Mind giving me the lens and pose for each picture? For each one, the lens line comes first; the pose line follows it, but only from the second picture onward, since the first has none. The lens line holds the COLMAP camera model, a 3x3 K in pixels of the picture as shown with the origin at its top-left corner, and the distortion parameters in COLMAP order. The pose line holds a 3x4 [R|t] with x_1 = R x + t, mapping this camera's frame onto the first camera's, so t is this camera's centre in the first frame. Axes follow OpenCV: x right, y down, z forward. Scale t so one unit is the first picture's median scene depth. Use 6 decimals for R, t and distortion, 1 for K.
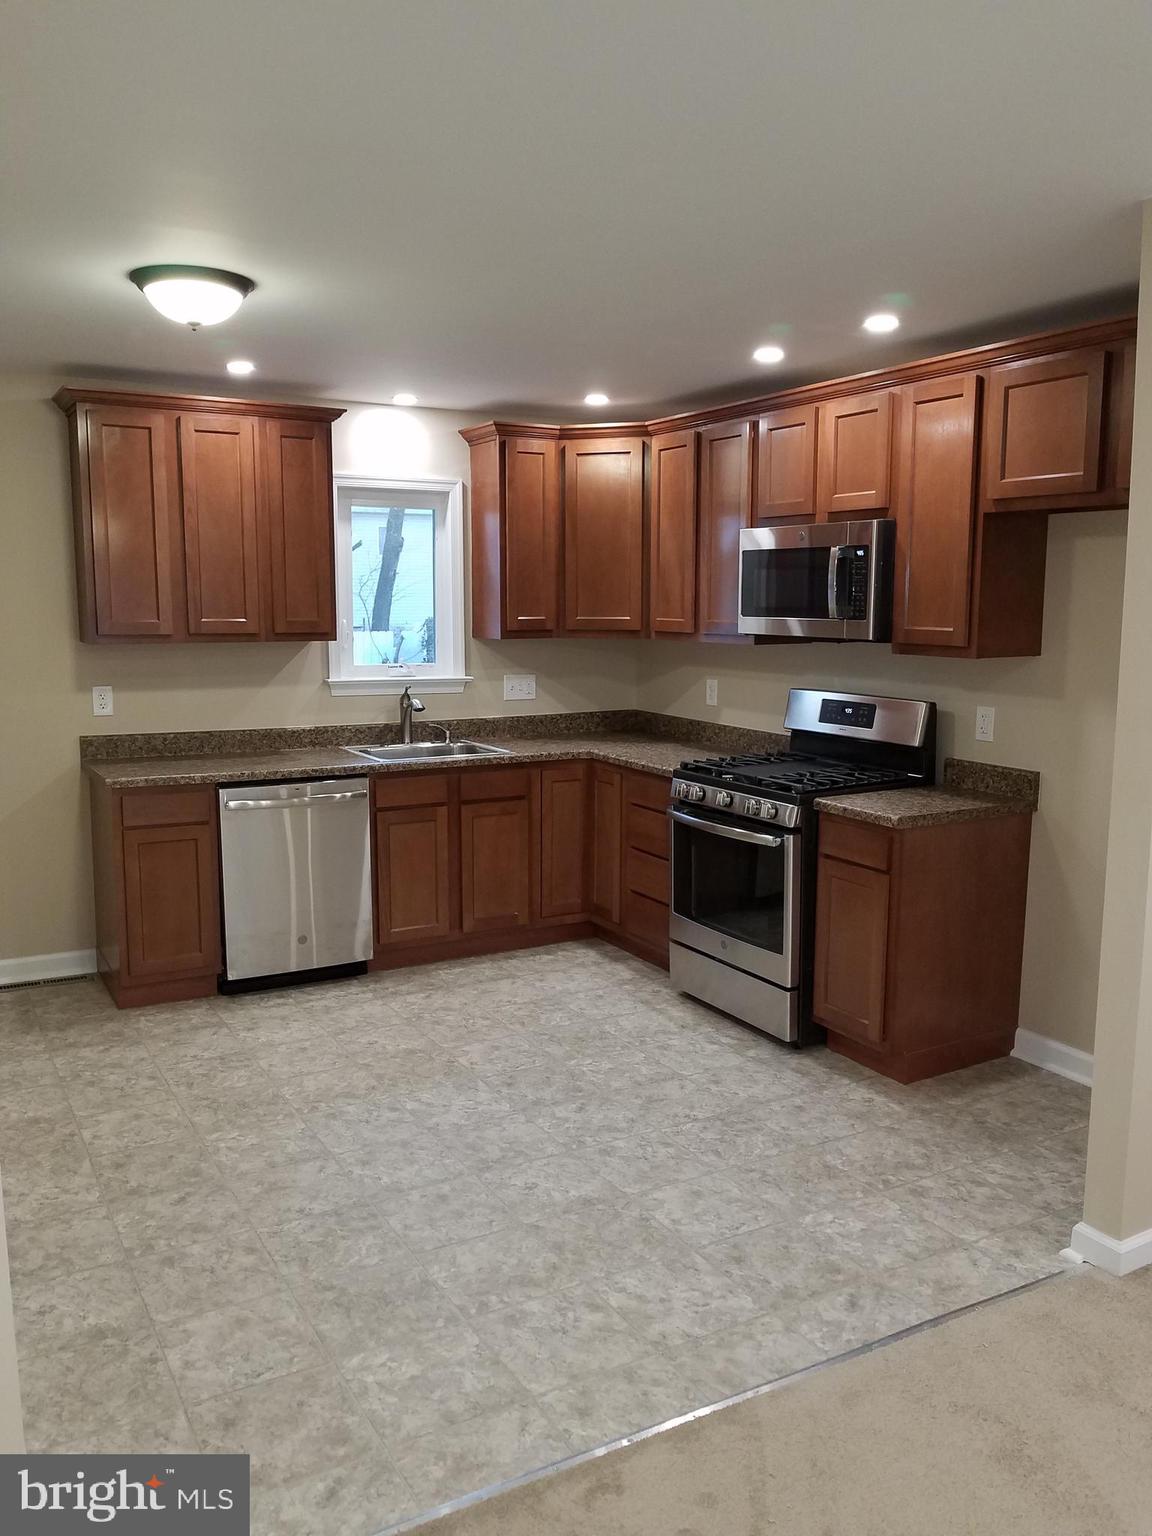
lens RADIAL K [[1204.6, 0, 574.7], [0, 1204.6, 767.0], [0, 0, 1]] dist [-0.007807, 0.001287]
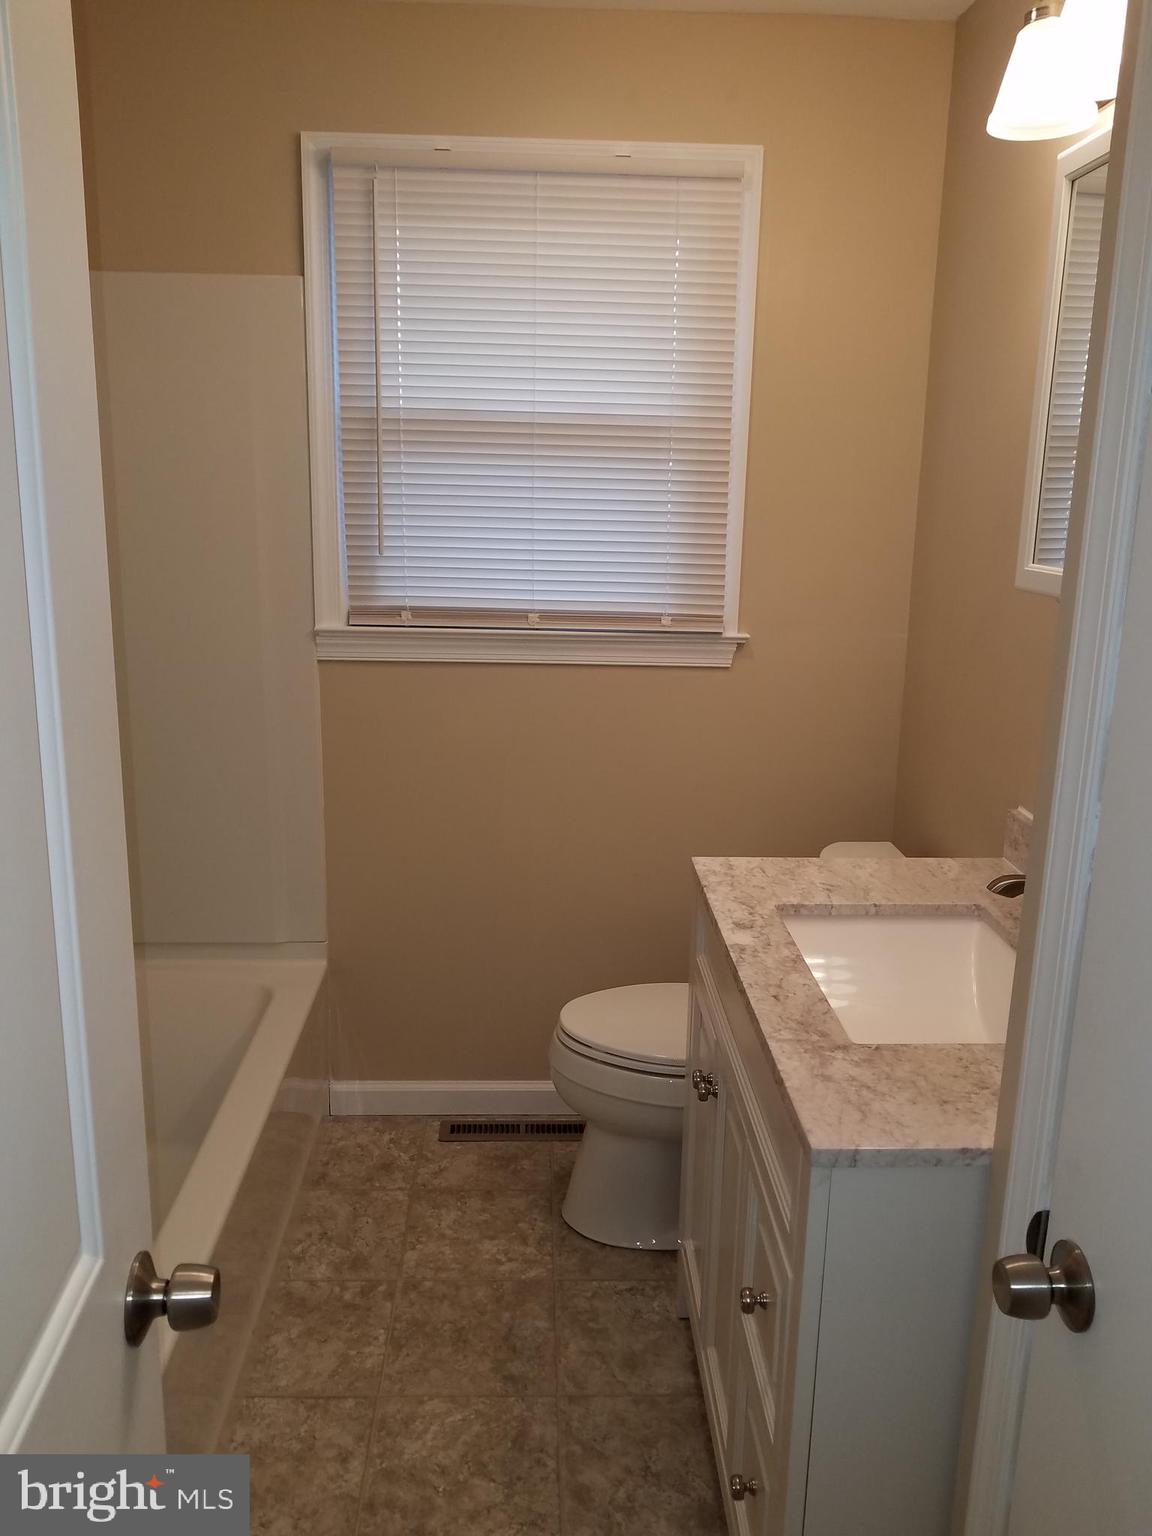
lens RADIAL K [[1204.6, 0, 577.1], [0, 1204.6, 767.8], [0, 0, 1]] dist [-0.007807, 0.001287]
pose [[-0.884987, -0.124295, 0.448718, -0.586199], [0.042431, 0.938172, 0.343559, -0.199217], [-0.463677, 0.323085, -0.824997, 1.632404]]
